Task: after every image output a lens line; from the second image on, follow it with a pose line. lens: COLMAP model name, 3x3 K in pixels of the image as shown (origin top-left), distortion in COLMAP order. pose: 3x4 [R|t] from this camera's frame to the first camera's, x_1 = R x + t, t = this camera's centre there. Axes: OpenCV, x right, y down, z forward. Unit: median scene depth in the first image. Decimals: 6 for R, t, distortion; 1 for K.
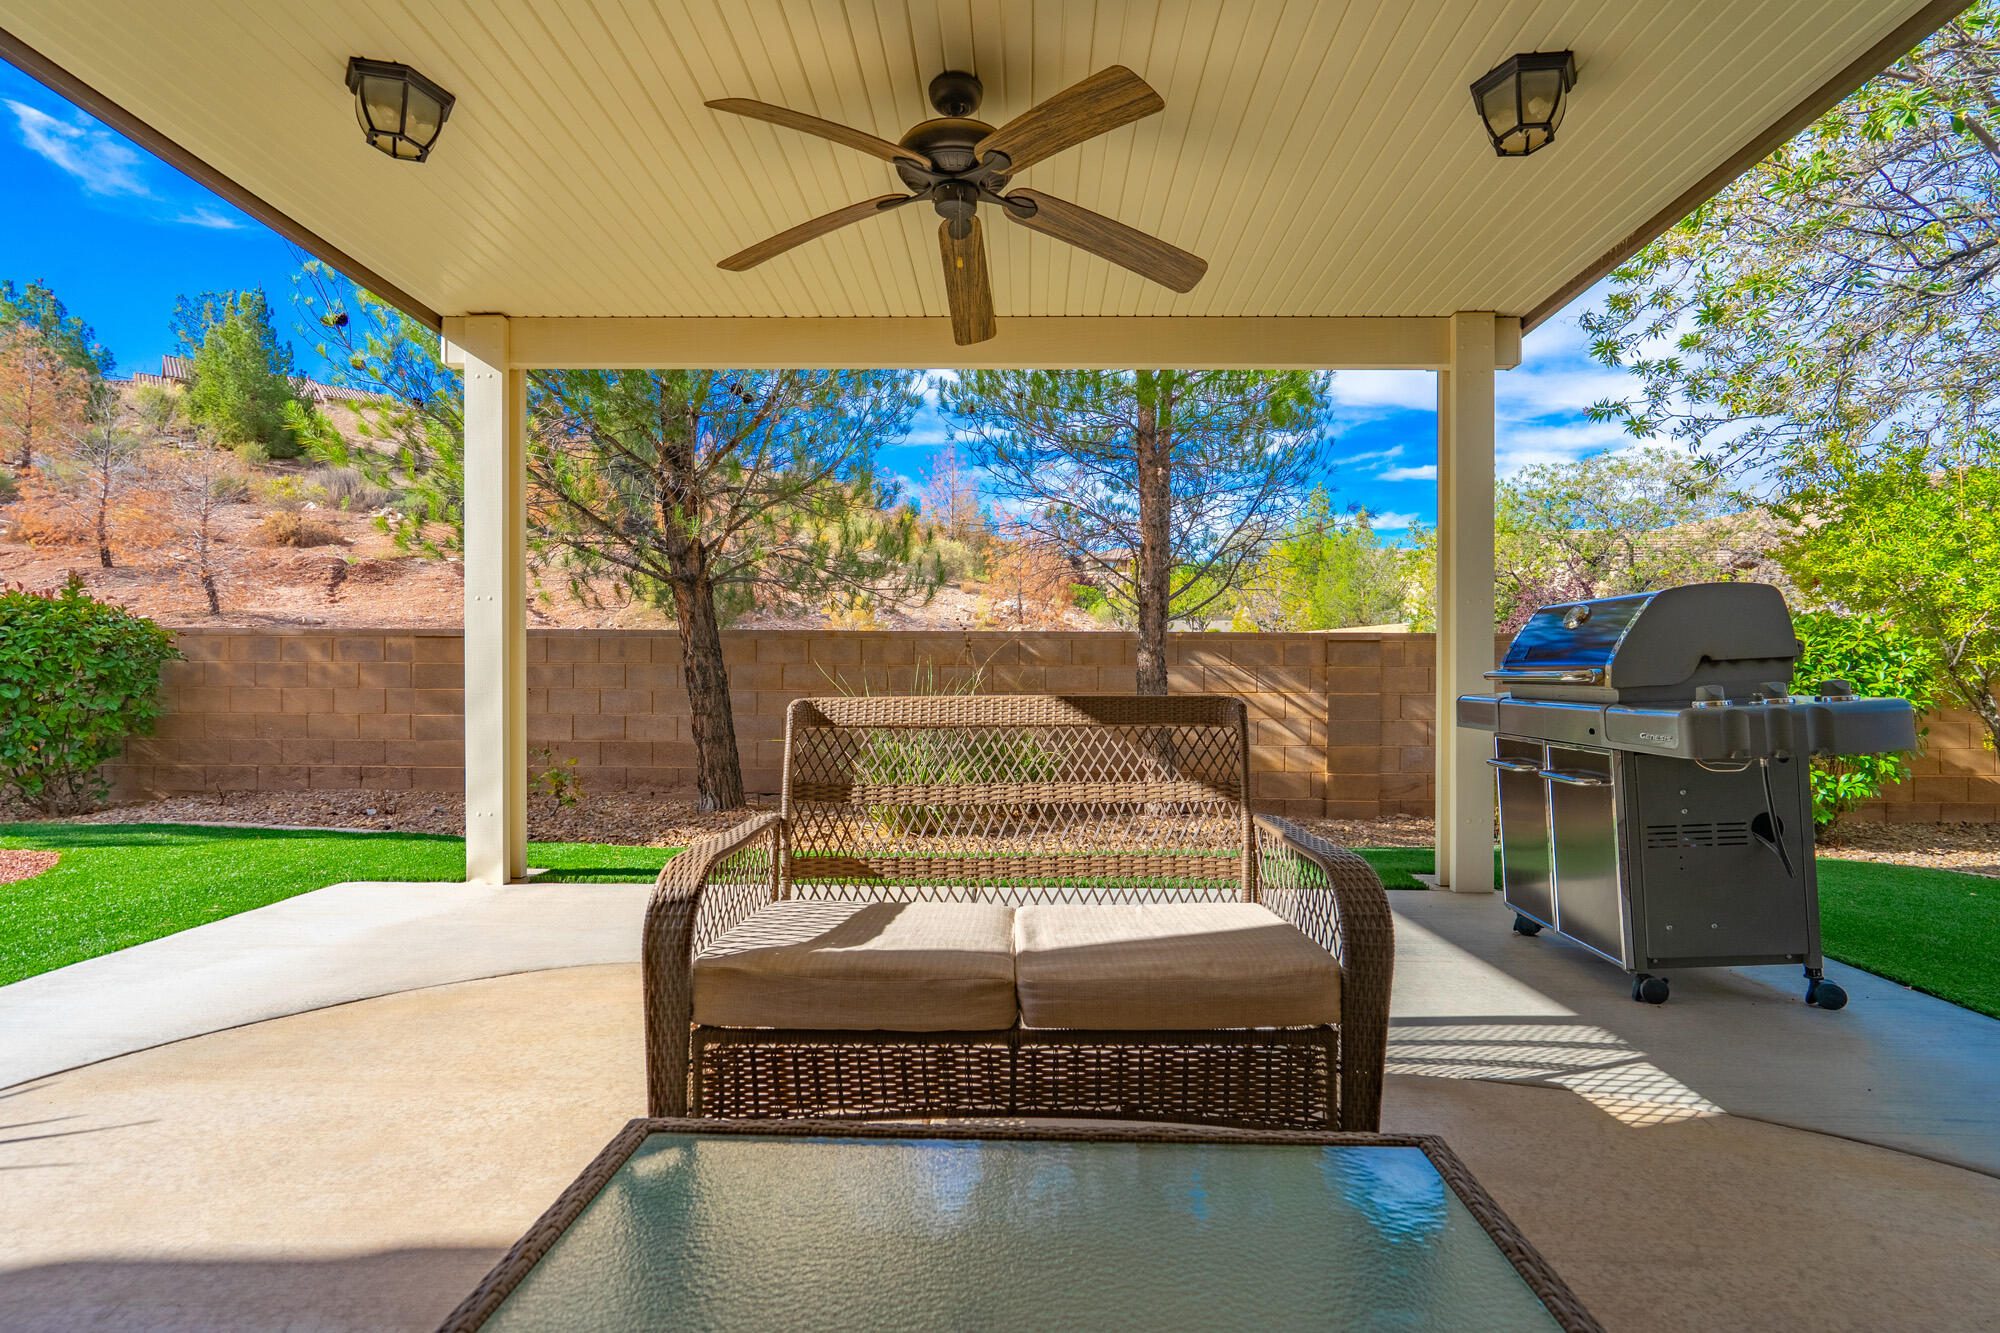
lens RADIAL K [[947.8, 0, 1005.2], [0, 947.8, 672.4], [0, 0, 1]] dist [-0.001751, 0.000071]
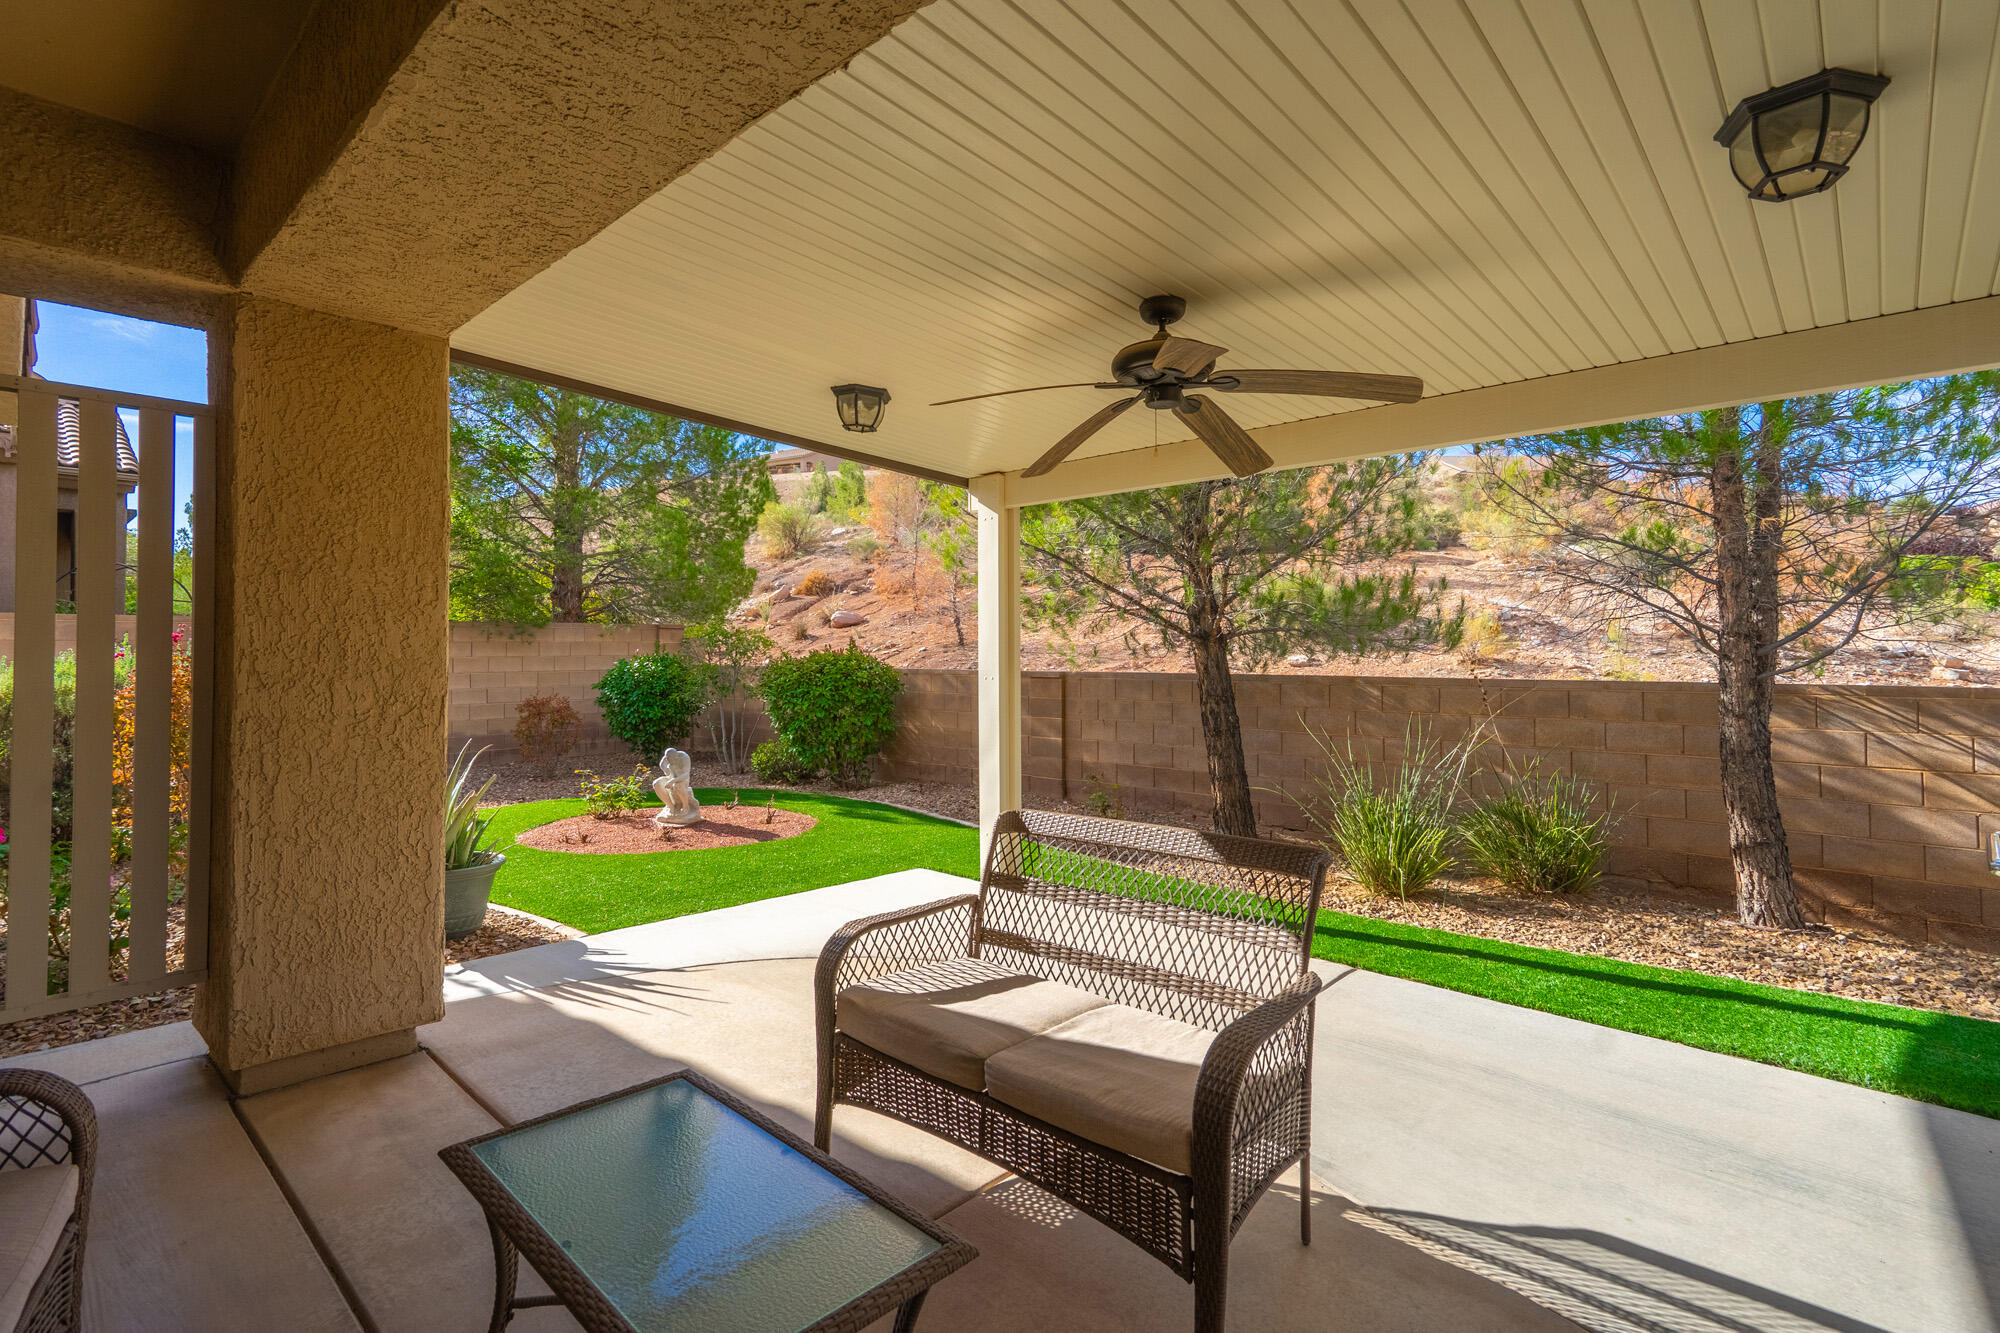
lens RADIAL K [[940.0, 0, 996.2], [0, 940.0, 658.8], [0, 0, 1]] dist [0.024715, 0.000185]
pose [[0.747620, 0.003263, -0.664119, 0.229237], [-0.007818, 0.999962, -0.003888, -0.063337], [0.664081, 0.008099, 0.747617, -0.010720]]
